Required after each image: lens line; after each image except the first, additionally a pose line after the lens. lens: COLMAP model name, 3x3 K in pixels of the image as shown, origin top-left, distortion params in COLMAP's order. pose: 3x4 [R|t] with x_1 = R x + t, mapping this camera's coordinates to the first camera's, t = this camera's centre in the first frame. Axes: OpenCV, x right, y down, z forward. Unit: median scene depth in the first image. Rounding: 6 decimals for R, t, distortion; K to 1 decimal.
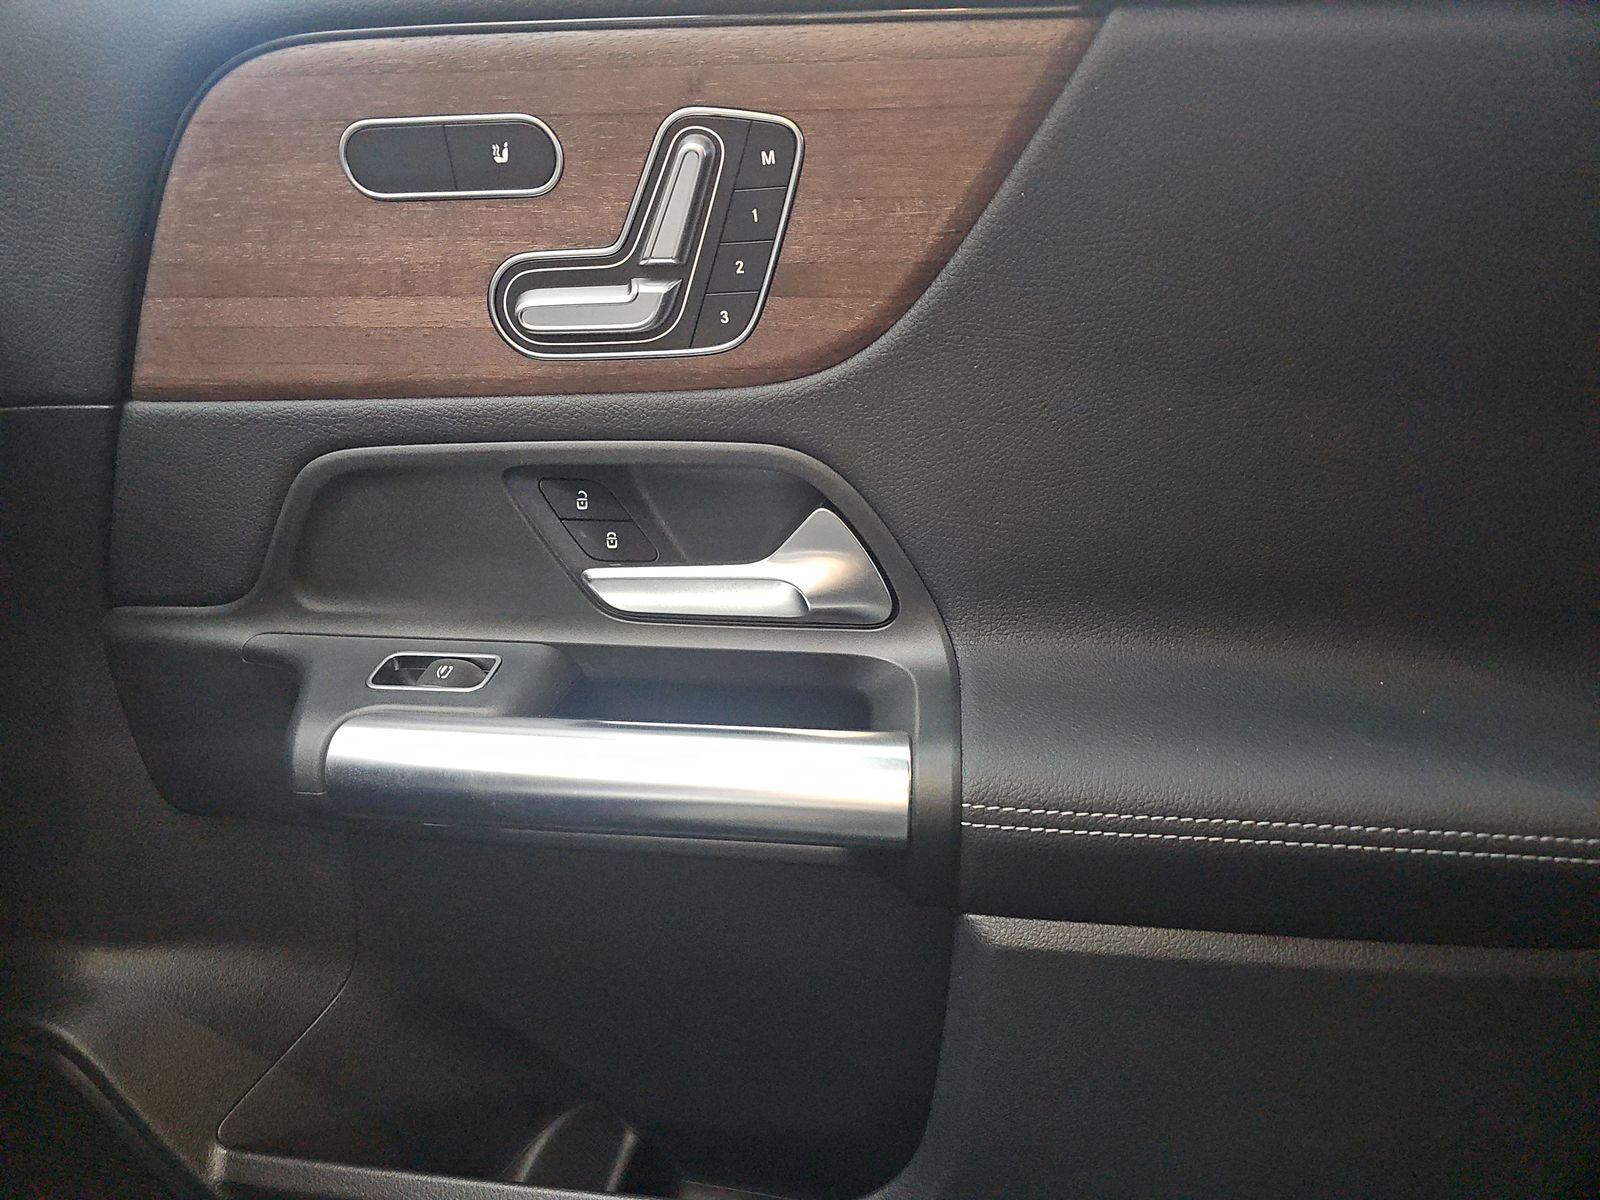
lens RADIAL K [[1058.0, 0, 800.0], [0, 1058.0, 600.0], [0, 0, 1]] dist [0.024466, -0.000508]
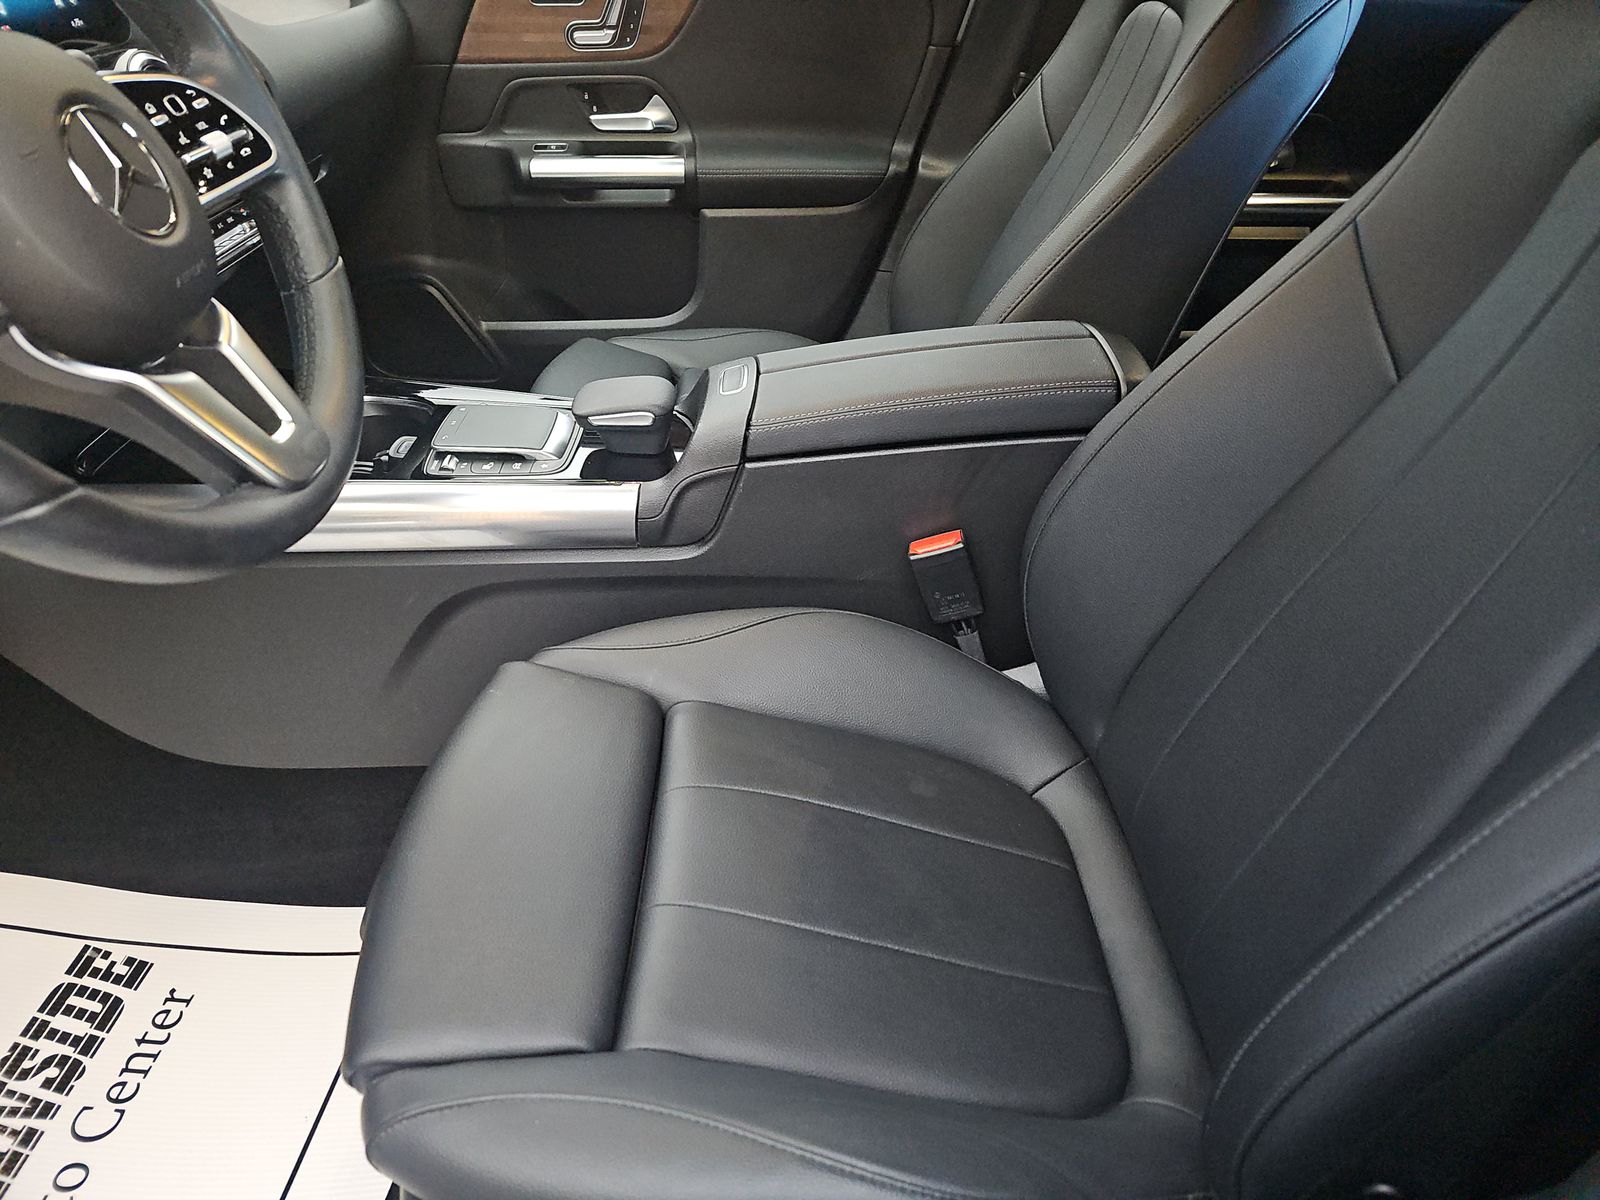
lens RADIAL K [[1058.0, 0, 800.0], [0, 1058.0, 600.0], [0, 0, 1]] dist [0.024466, -0.000508]
pose [[0.980099, -0.089447, 0.177215, -0.312001], [0.039529, 0.962791, 0.267339, 0.655647], [-0.194534, -0.255014, 0.947166, -3.174725]]
